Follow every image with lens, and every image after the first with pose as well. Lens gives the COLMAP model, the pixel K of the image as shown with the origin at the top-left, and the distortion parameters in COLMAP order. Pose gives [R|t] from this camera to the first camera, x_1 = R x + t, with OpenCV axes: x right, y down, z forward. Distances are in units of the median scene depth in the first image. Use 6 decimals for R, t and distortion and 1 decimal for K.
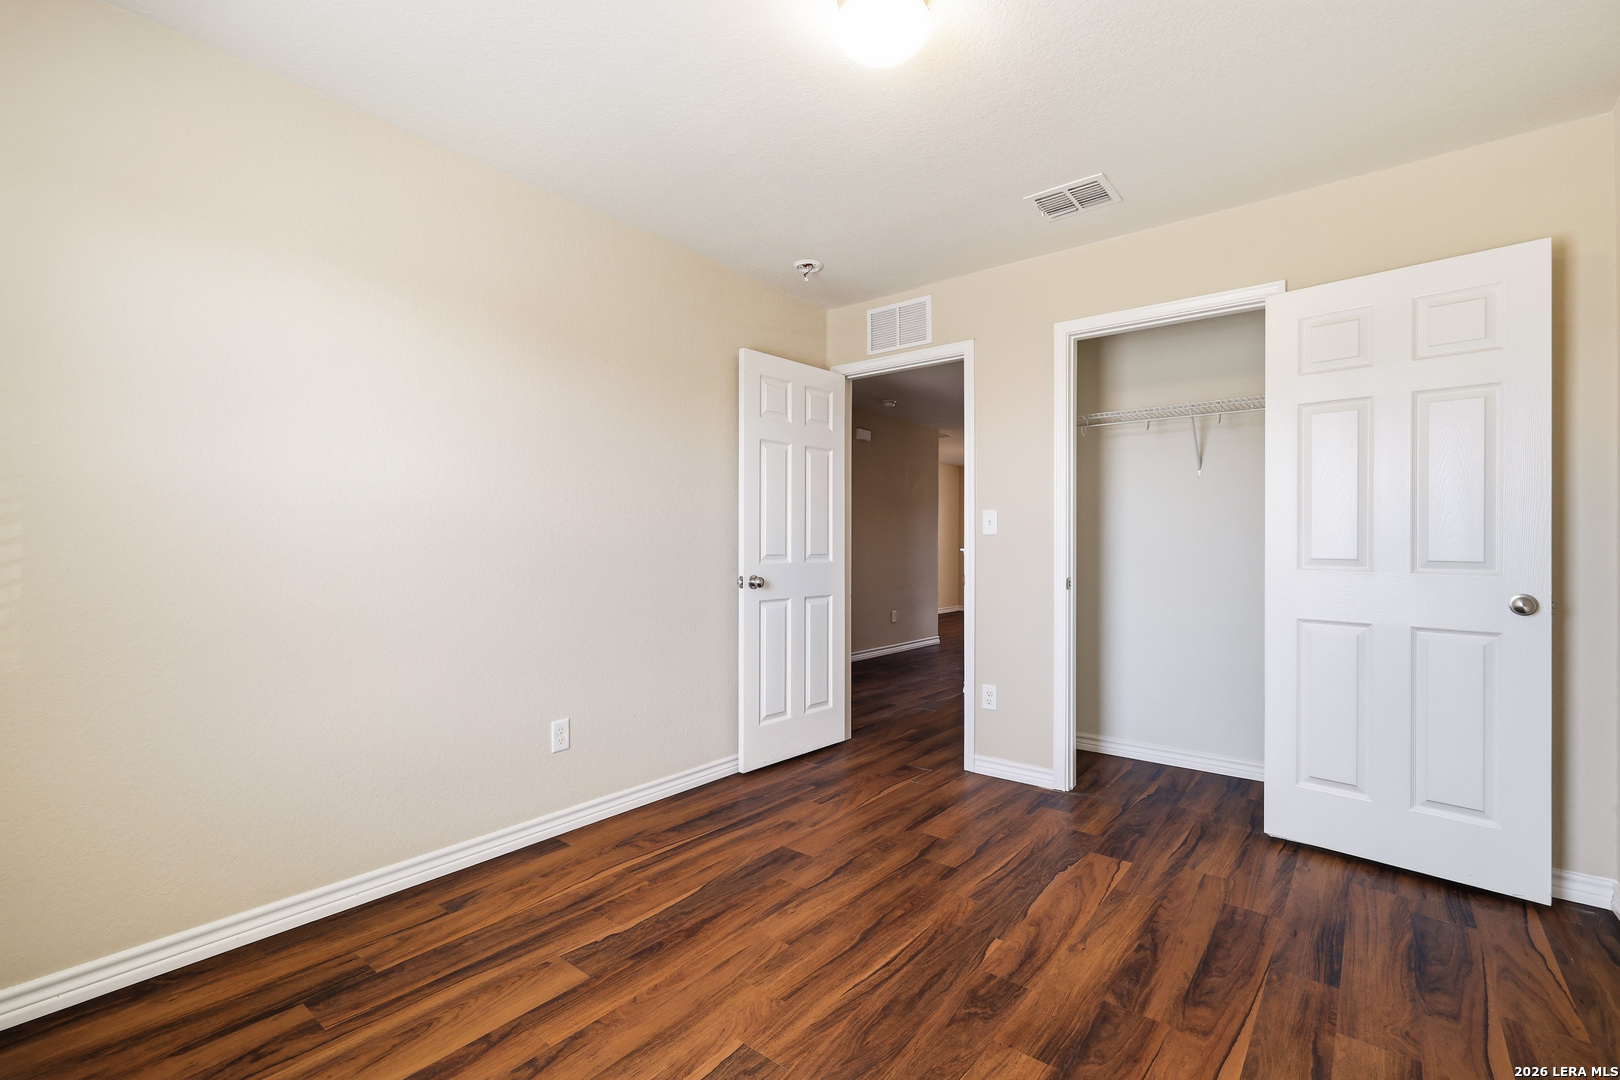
lens RADIAL K [[707.6, 0, 817.8], [0, 707.6, 537.4], [0, 0, 1]] dist [-0.003525, -0.000282]
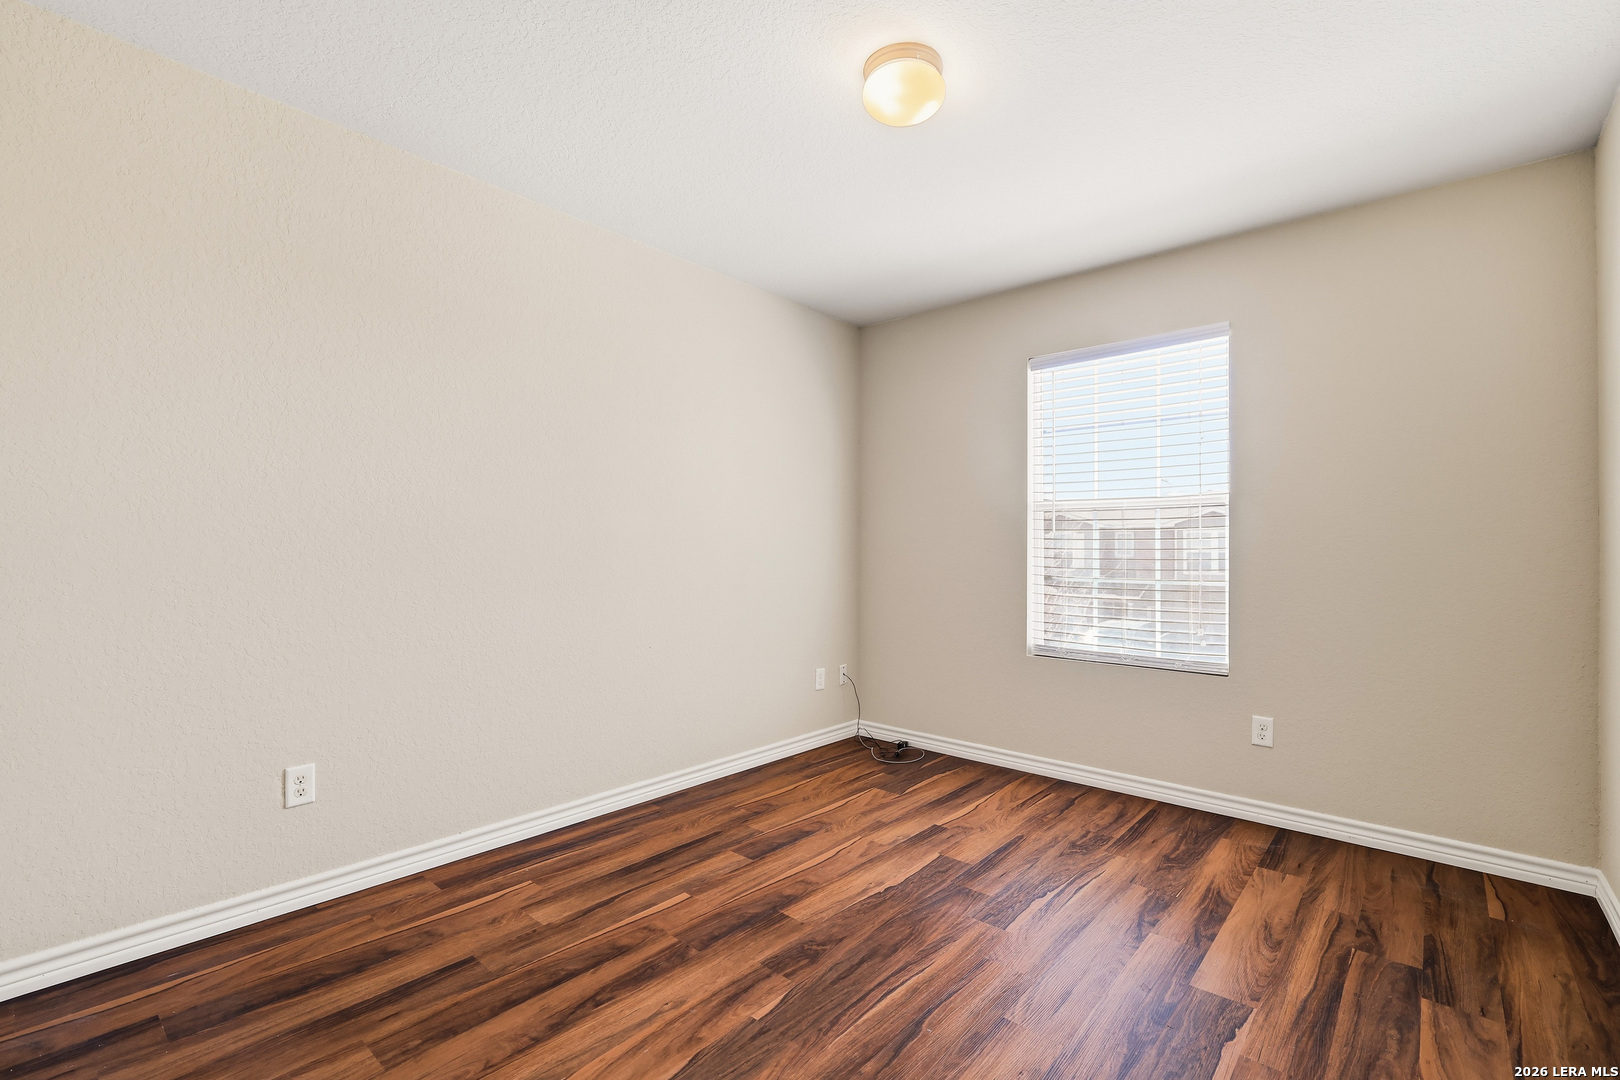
lens RADIAL K [[707.6, 0, 804.6], [0, 707.6, 546.3], [0, 0, 1]] dist [-0.003525, -0.000282]
pose [[-0.997902, -0.010102, 0.063947, 0.164355], [-0.011038, 0.999837, -0.014292, 0.020632], [-0.063792, -0.014967, -0.997851, 2.030772]]
